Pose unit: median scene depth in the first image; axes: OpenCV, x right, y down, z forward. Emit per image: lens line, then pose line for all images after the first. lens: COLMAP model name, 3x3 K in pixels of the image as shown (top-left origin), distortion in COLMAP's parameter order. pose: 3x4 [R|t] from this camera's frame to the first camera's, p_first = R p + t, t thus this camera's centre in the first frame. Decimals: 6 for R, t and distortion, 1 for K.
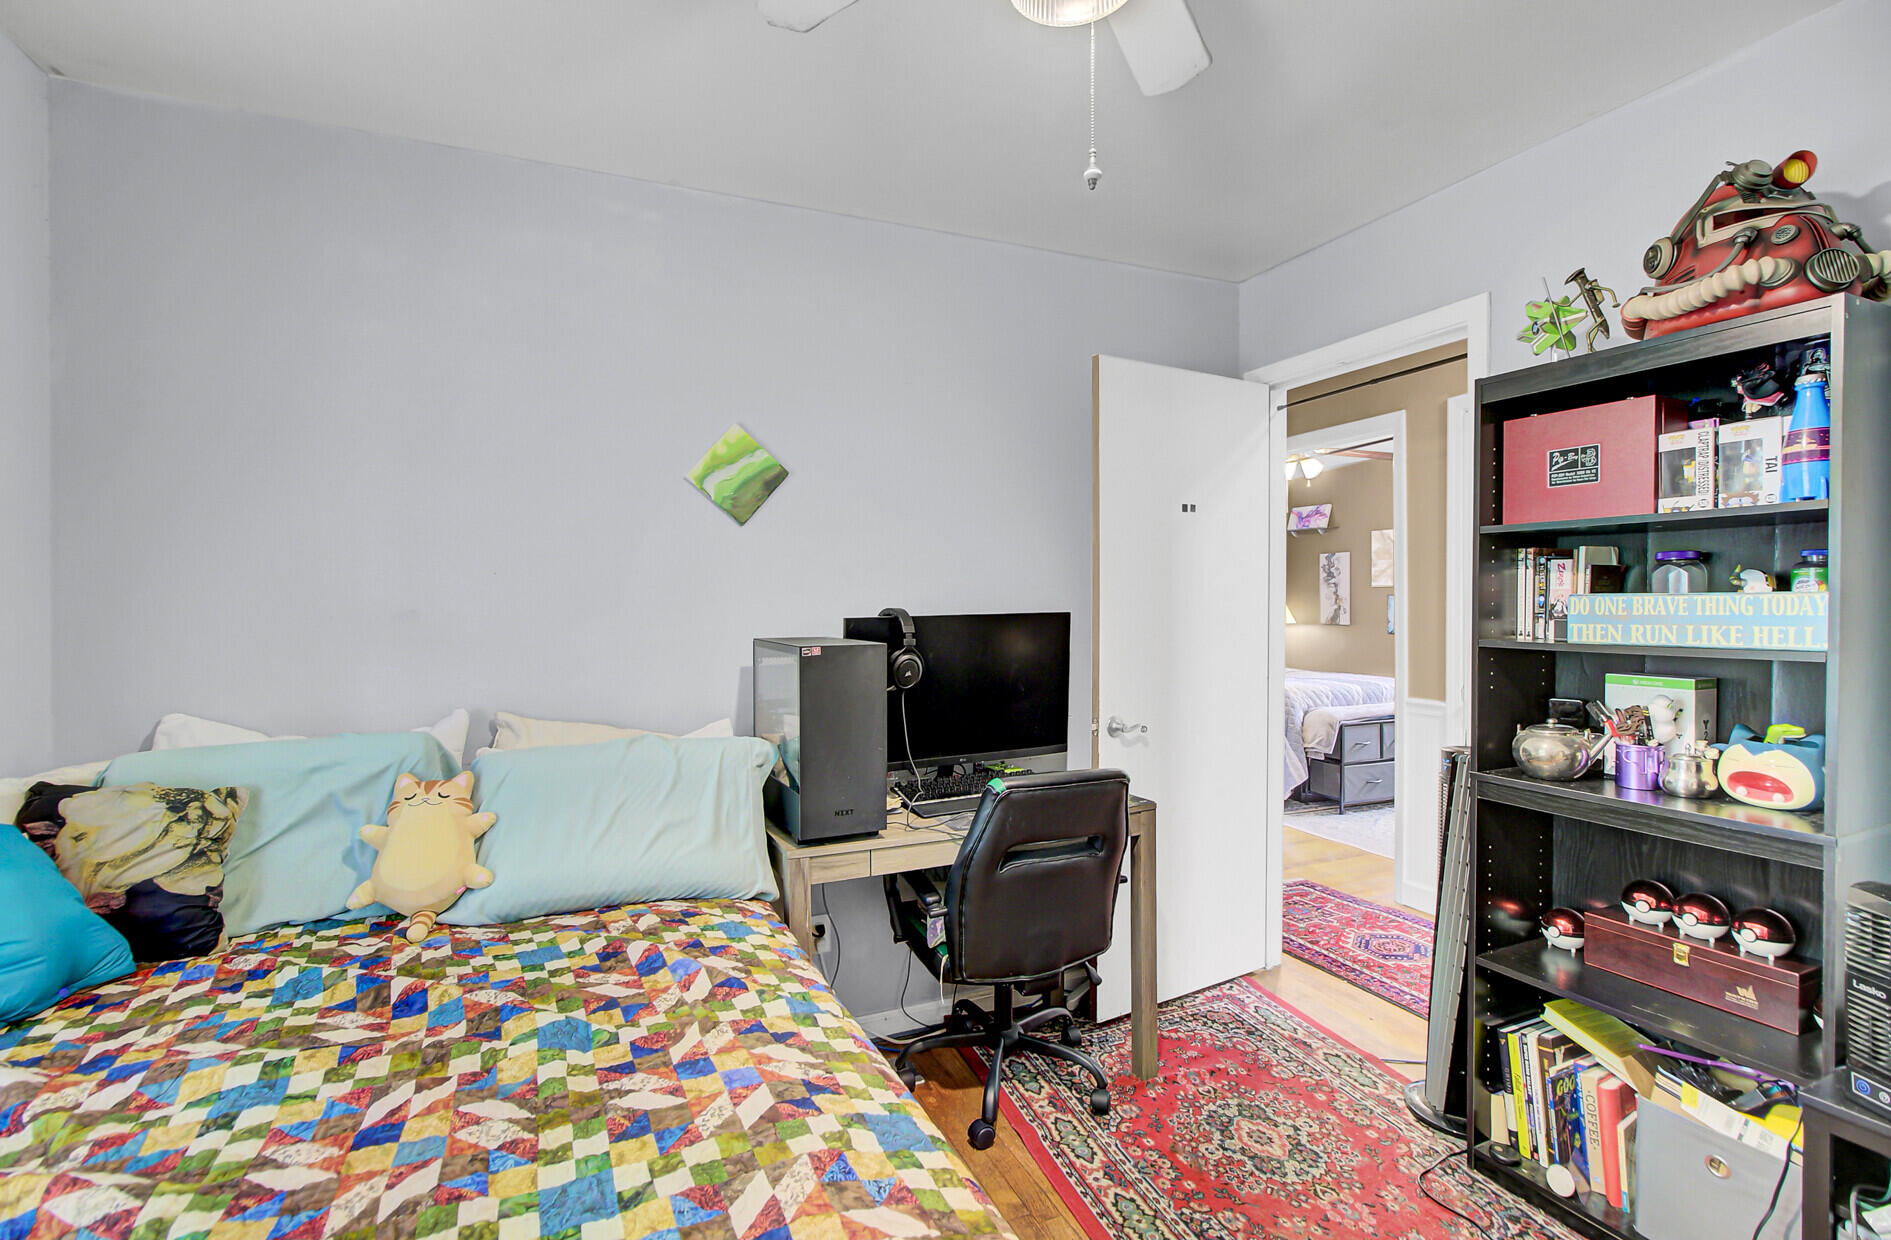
lens RADIAL K [[863.9, 0, 957.3], [0, 863.9, 616.4], [0, 0, 1]] dist [-0.010230, 0.005571]
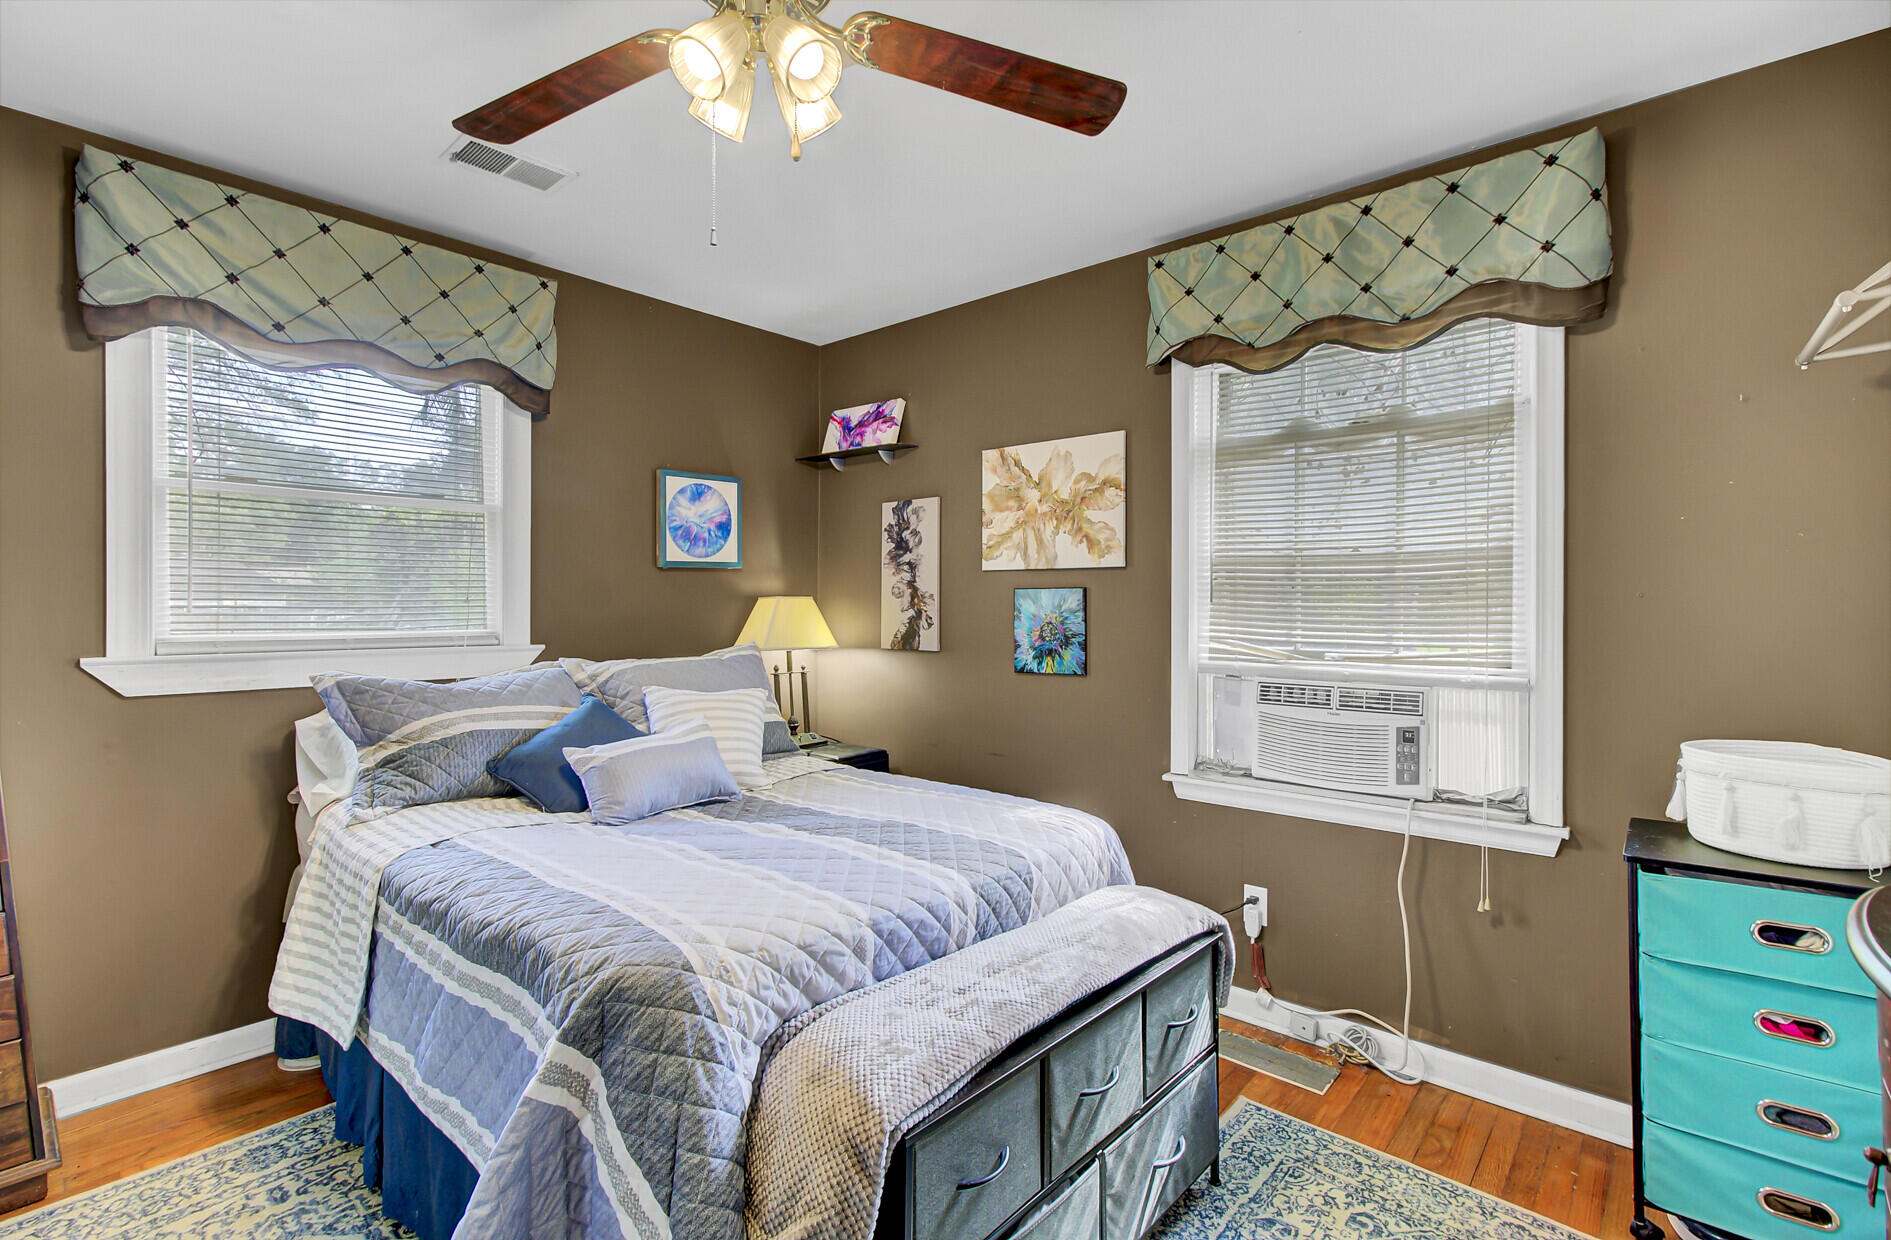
lens RADIAL K [[863.9, 0, 941.7], [0, 863.9, 617.8], [0, 0, 1]] dist [-0.010230, 0.005571]
pose [[0.908758, 0.006703, 0.417270, 0.253006], [-0.001962, 0.999929, -0.011790, -0.002666], [-0.417319, 0.009895, 0.908706, 0.556484]]
